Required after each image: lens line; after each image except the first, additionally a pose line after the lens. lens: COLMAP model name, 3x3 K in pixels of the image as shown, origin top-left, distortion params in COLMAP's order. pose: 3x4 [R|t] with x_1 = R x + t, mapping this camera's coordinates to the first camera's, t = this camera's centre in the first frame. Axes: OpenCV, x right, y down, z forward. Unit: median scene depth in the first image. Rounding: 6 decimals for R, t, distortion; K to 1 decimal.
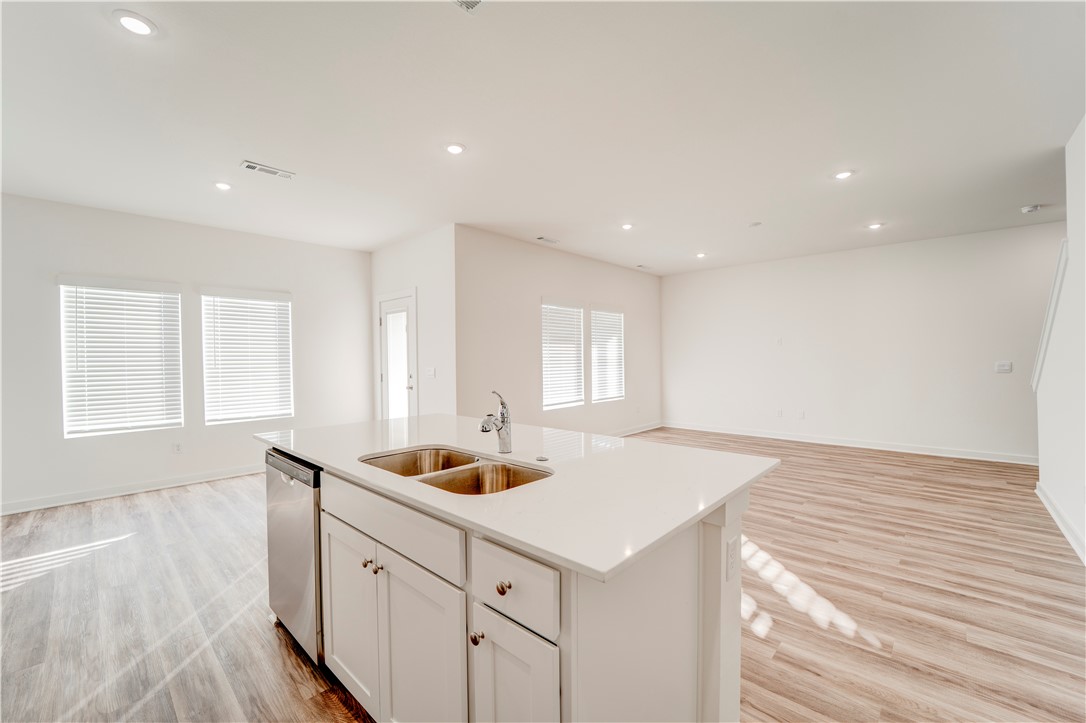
lens RADIAL K [[442.4, 0, 535.6], [0, 442.4, 363.5], [0, 0, 1]] dist [-0.021608, -0.000103]
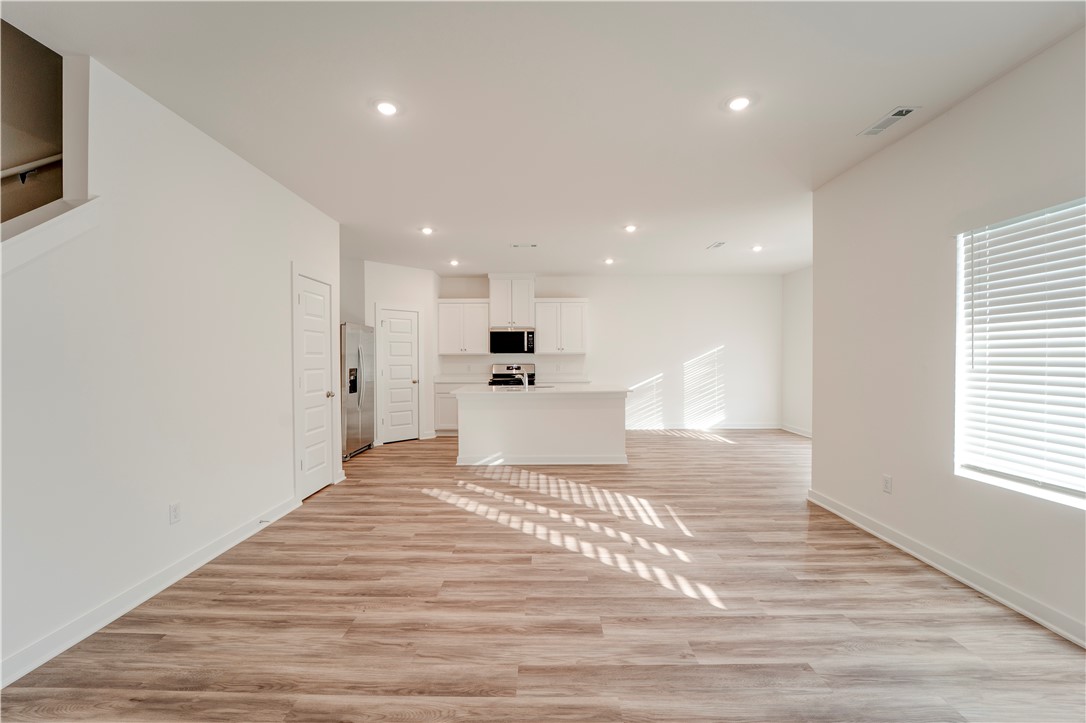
lens RADIAL K [[442.4, 0, 535.6], [0, 442.4, 363.5], [0, 0, 1]] dist [-0.021608, -0.000103]
pose [[-0.734585, 0.020774, -0.678199, 1.191698], [0.003923, 0.999645, 0.026371, -0.037402], [0.678505, 0.016711, -0.734405, 1.975718]]
